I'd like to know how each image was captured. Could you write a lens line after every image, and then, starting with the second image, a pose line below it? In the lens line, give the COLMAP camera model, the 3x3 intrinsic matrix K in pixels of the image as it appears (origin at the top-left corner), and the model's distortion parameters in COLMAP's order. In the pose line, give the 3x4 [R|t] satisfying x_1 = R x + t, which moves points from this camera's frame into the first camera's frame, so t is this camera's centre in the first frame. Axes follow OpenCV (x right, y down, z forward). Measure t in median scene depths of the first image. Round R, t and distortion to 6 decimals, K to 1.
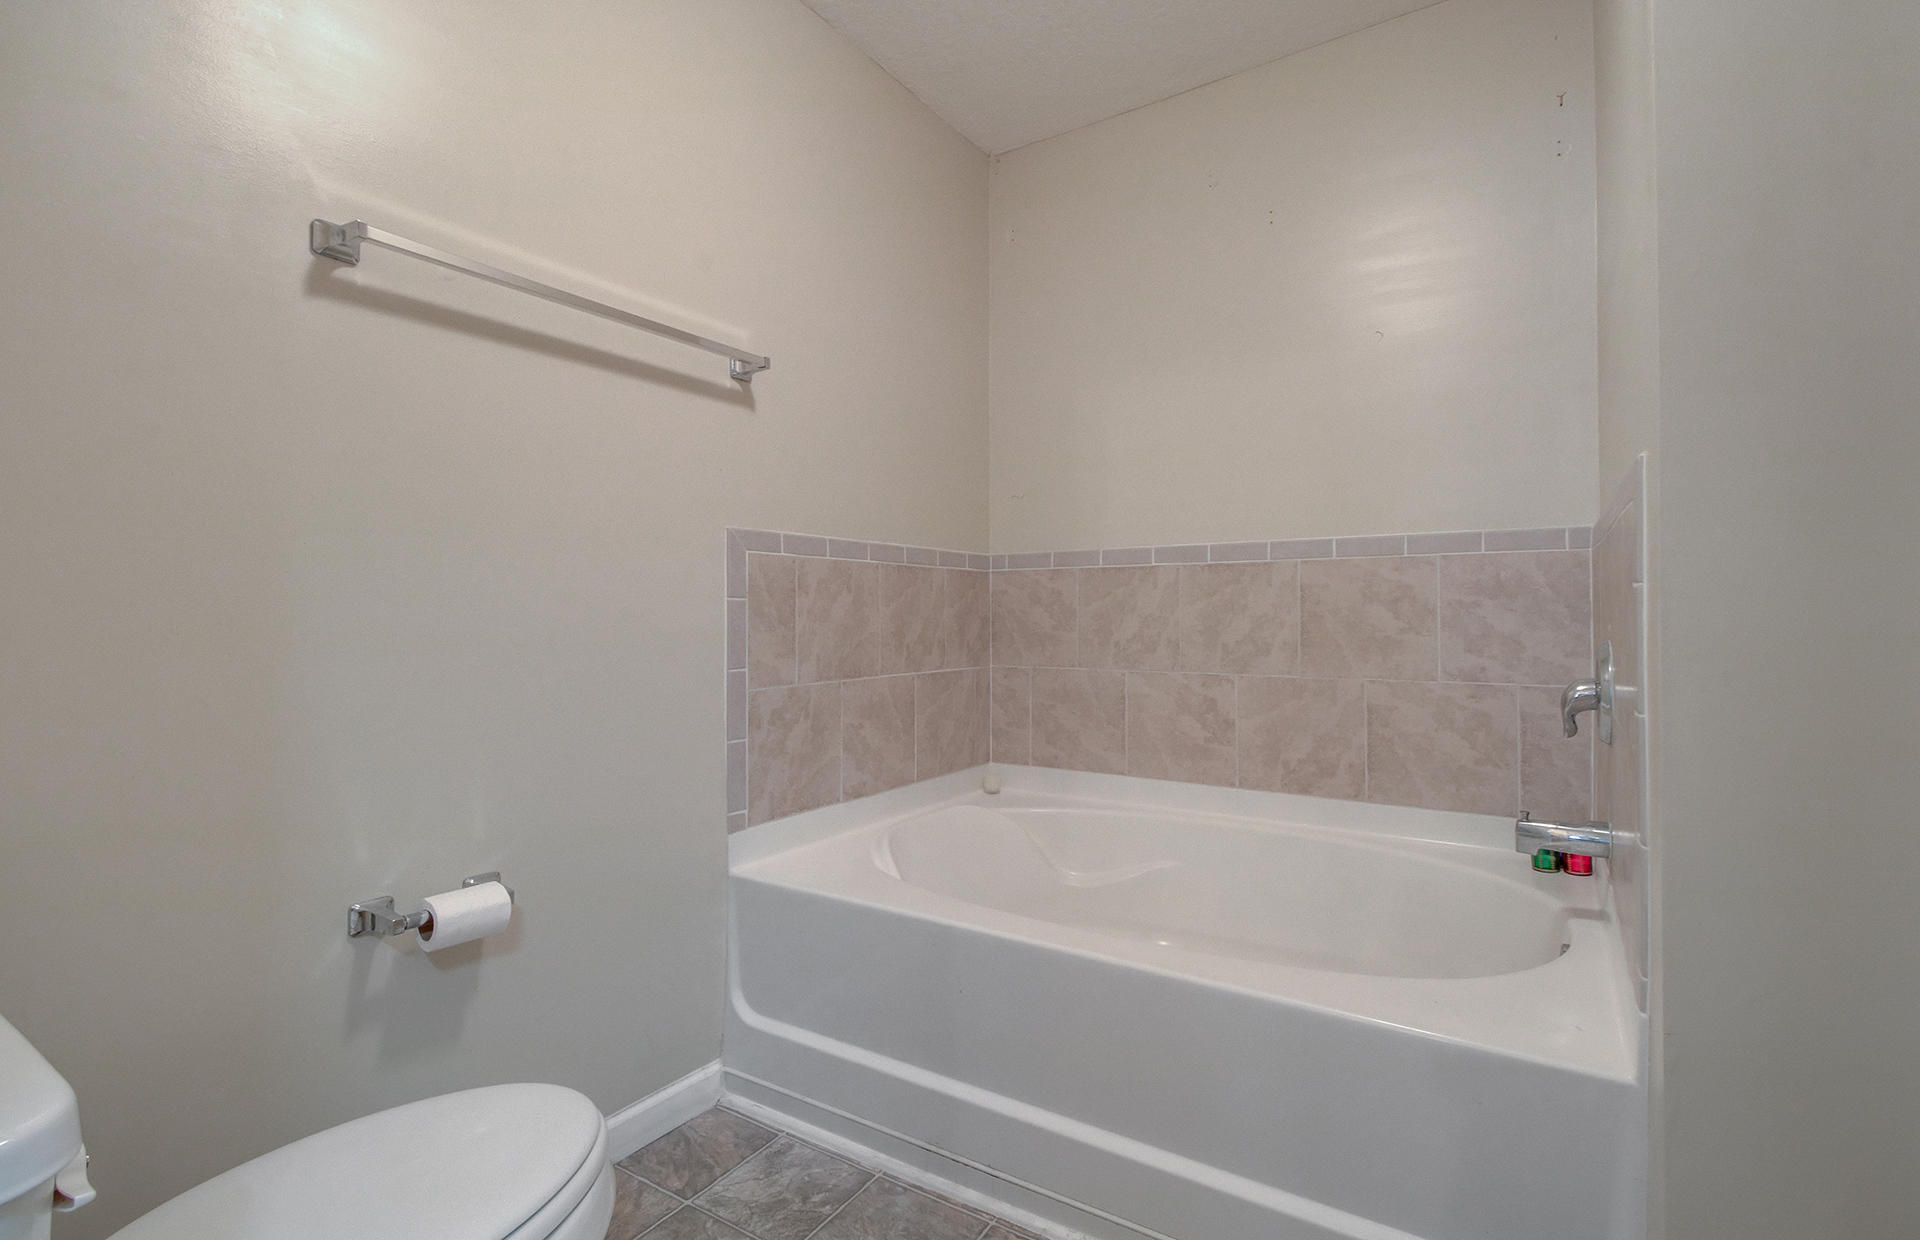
lens RADIAL K [[892.2, 0, 952.3], [0, 892.2, 607.9], [0, 0, 1]] dist [-0.001205, -0.003709]
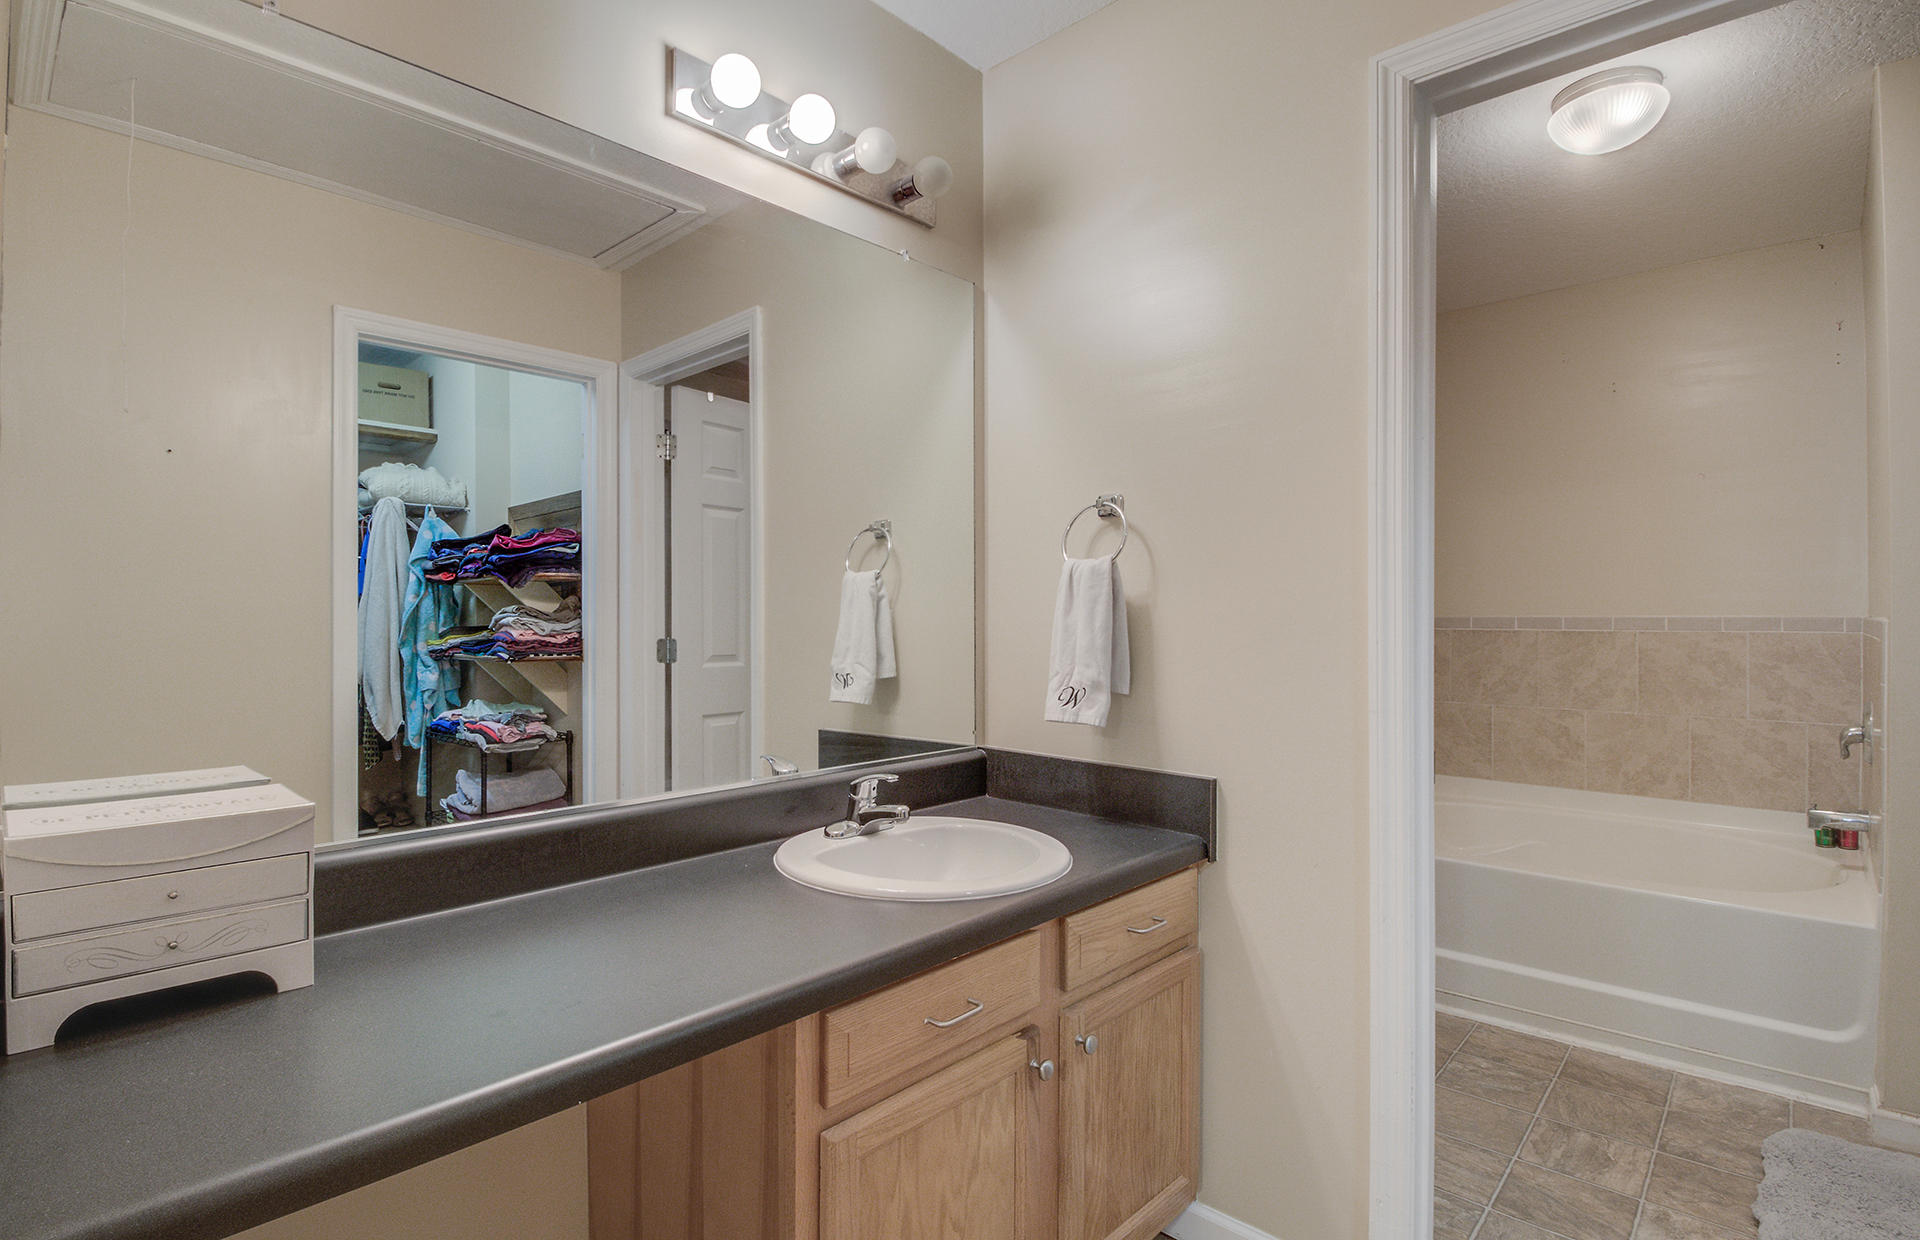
lens RADIAL K [[930.2, 0, 960.5], [0, 930.2, 624.9], [0, 0, 1]] dist [-0.022734, -0.002799]
pose [[0.986125, 0.002360, -0.165985, -0.483518], [0.000261, 0.999876, 0.015768, -0.097179], [0.166002, -0.015592, 0.986002, -0.694549]]
